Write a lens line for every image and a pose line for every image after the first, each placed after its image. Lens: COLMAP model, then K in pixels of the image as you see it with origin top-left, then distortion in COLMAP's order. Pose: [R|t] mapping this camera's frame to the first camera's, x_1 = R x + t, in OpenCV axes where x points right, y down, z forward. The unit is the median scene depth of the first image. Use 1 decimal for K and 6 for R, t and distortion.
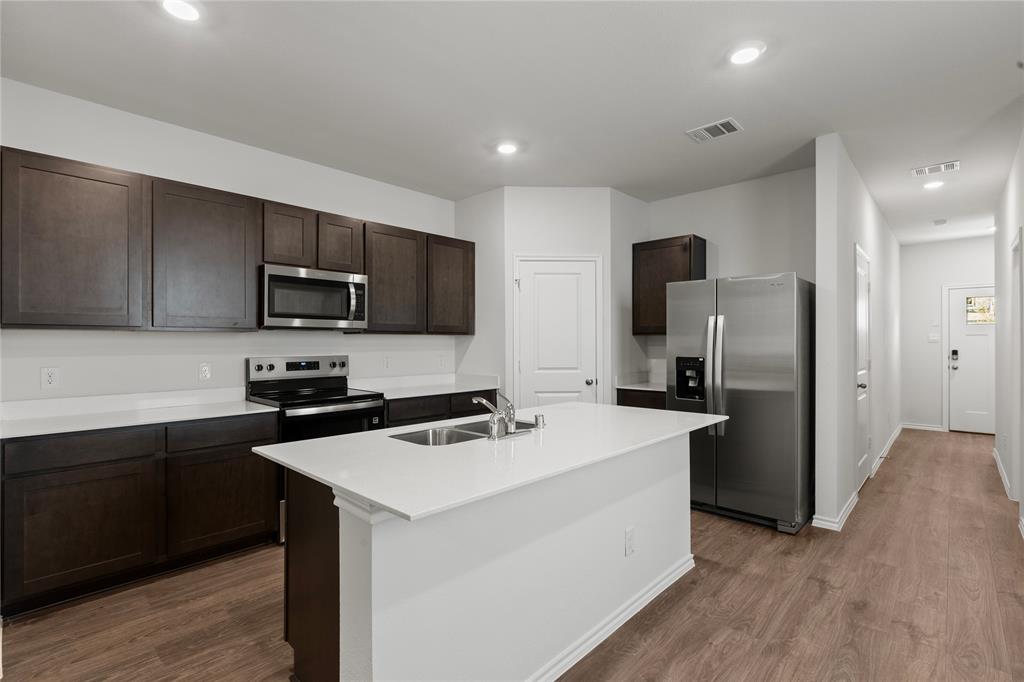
lens RADIAL K [[475.9, 0, 512.0], [0, 475.9, 341.0], [0, 0, 1]] dist [-0.002011, -0.000136]
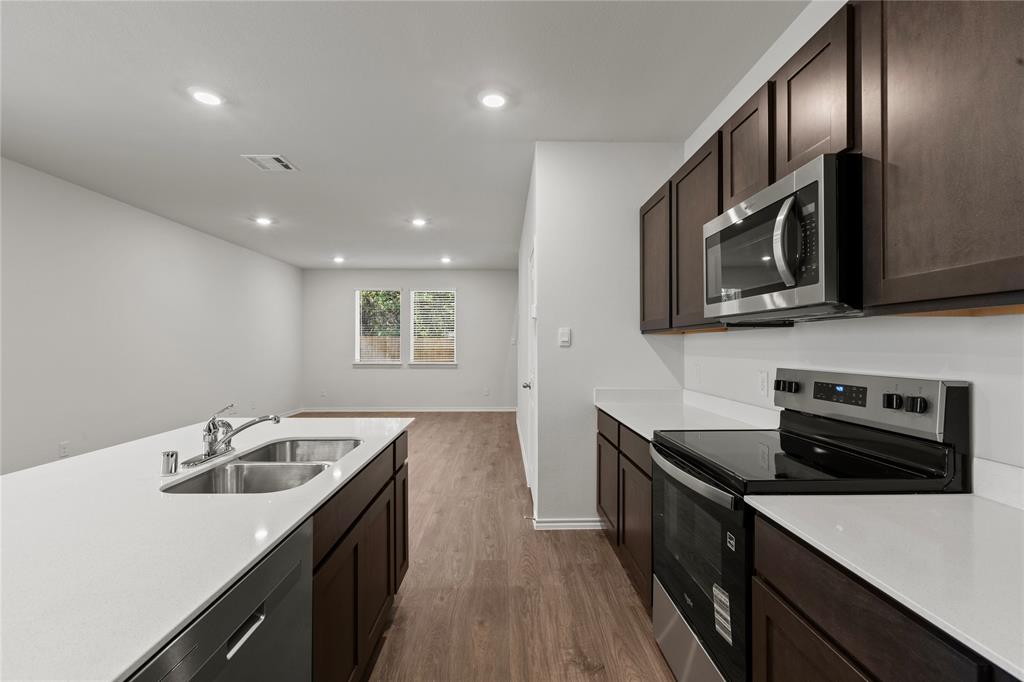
lens RADIAL K [[459.3, 0, 512.0], [0, 459.3, 341.0], [0, 0, 1]] dist [-0.003125, -0.001385]
pose [[-0.720463, -0.000959, -0.693492, 0.151866], [0.008312, 0.999915, -0.010018, 0.004998], [0.693443, -0.012982, -0.720394, 1.653629]]
